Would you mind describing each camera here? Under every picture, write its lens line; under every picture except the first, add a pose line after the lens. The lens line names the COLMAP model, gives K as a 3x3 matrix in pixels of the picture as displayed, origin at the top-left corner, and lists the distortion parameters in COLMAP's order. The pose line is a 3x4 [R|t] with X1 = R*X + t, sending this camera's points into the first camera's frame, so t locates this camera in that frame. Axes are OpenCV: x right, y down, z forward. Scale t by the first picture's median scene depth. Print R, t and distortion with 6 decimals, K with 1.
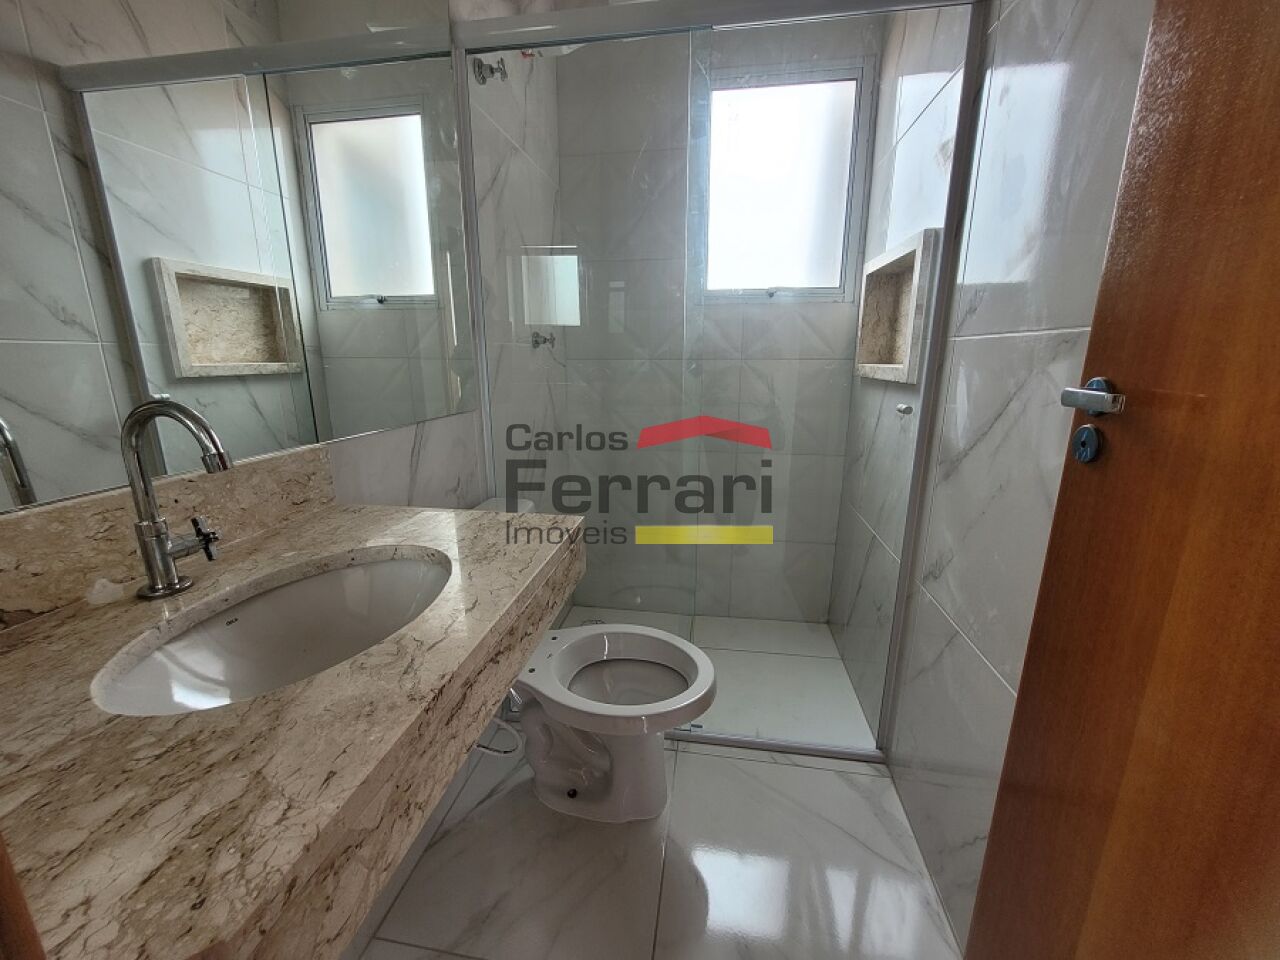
lens RADIAL K [[503.2, 0, 638.9], [0, 503.2, 476.6], [0, 0, 1]] dist [-0.006676, 0.003713]
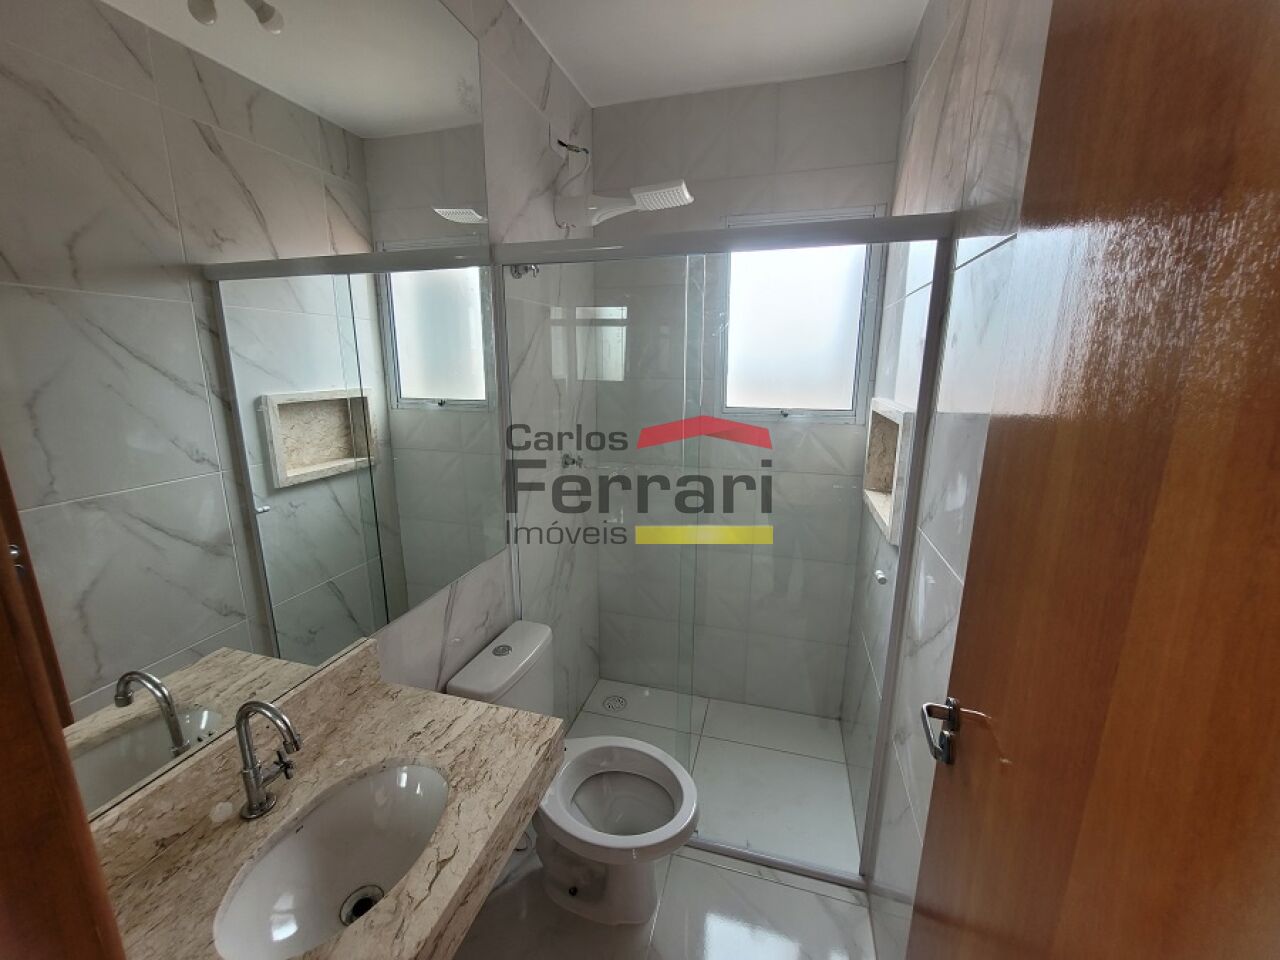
lens RADIAL K [[503.2, 0, 638.9], [0, 503.2, 476.6], [0, 0, 1]] dist [-0.006676, 0.003713]
pose [[0.992709, 0.029679, -0.116821, 0.112720], [-0.031373, 0.999427, -0.012690, -0.281033], [0.116377, 0.016262, 0.993072, -0.127173]]
